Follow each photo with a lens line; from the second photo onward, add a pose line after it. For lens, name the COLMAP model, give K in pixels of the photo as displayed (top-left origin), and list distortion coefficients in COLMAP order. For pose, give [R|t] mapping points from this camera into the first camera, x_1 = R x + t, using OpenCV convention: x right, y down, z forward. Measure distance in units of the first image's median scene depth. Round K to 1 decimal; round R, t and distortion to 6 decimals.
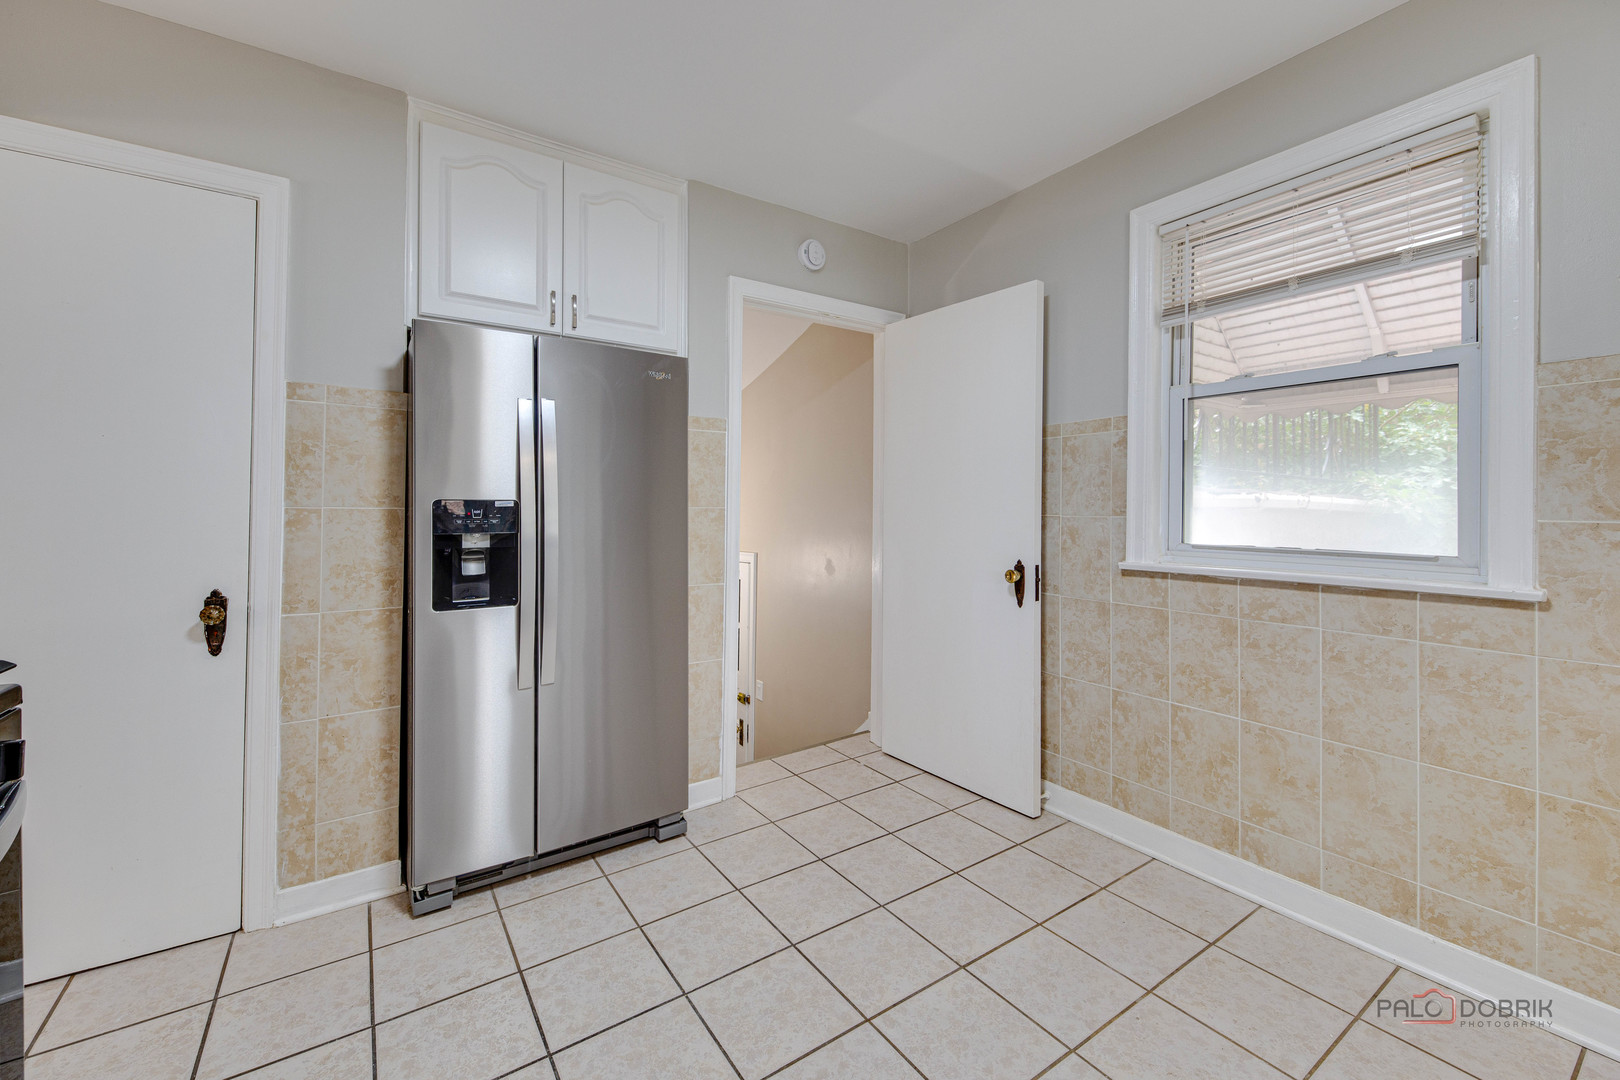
lens RADIAL K [[652.1, 0, 800.2], [0, 652.1, 510.1], [0, 0, 1]] dist [0.003270, -0.000437]
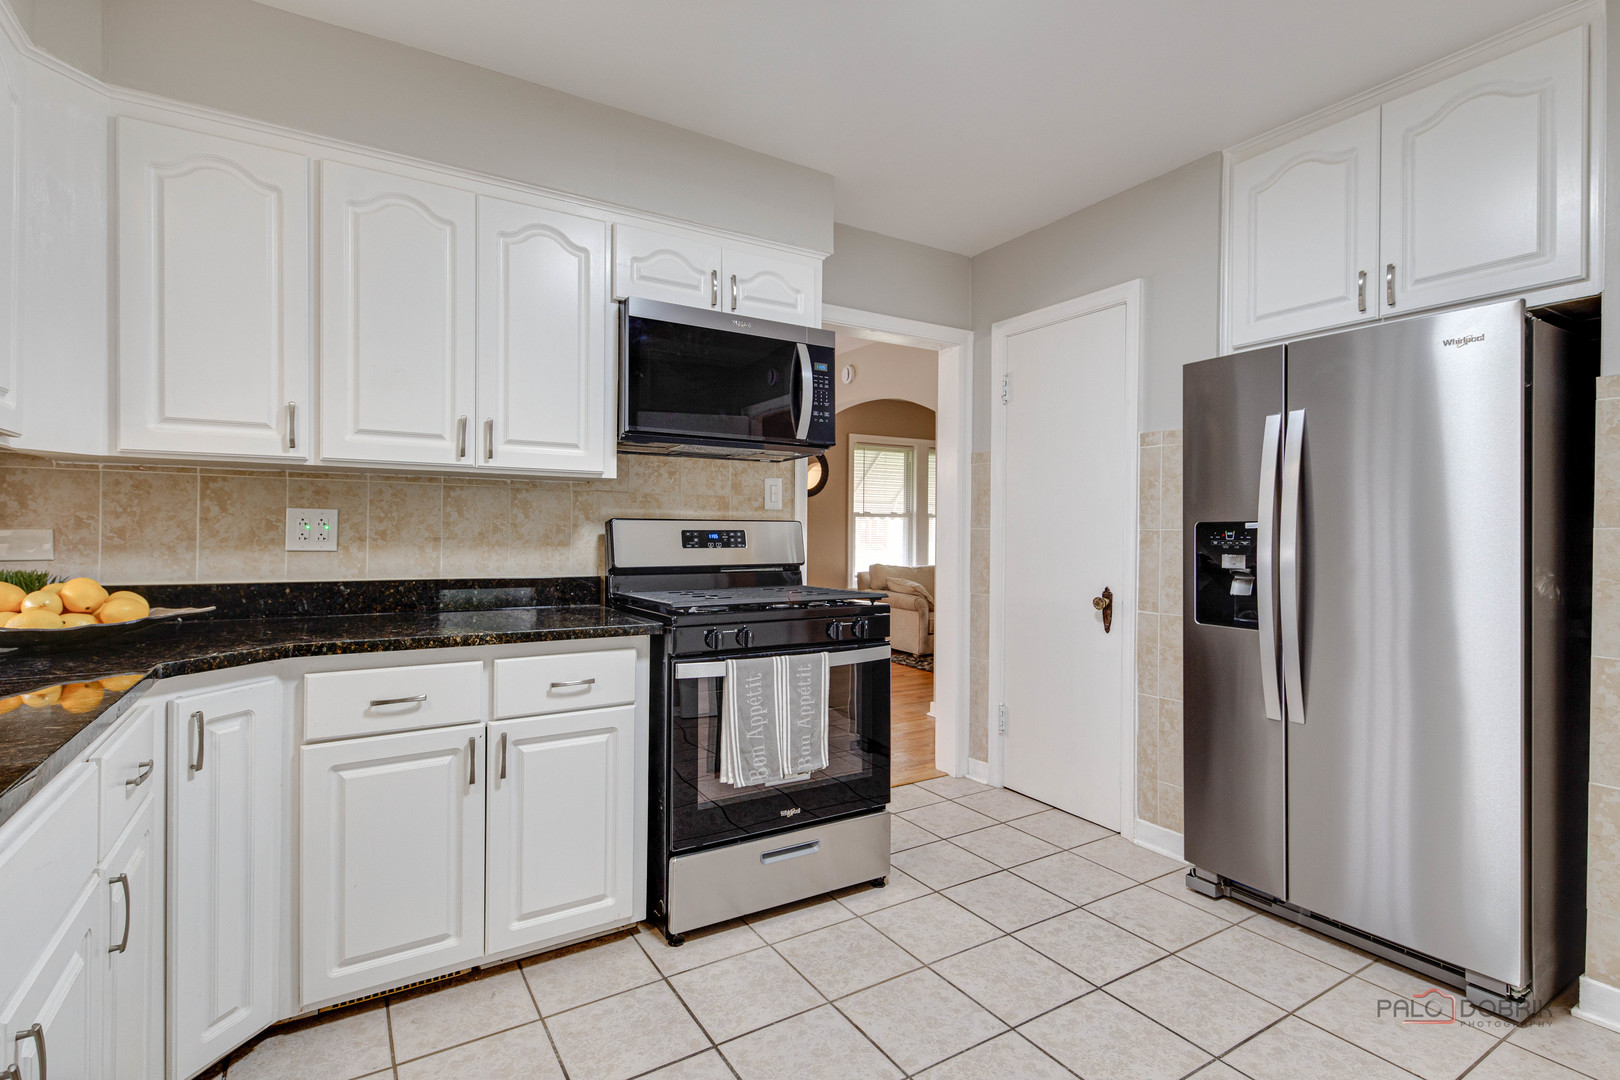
lens RADIAL K [[771.5, 0, 814.2], [0, 771.5, 530.6], [0, 0, 1]] dist [0.026243, -0.000185]
pose [[-0.027293, 0.001857, -0.999626, 0.779543], [0.005954, 0.999981, 0.001695, -0.008375], [0.999610, -0.005906, -0.027304, 0.381918]]
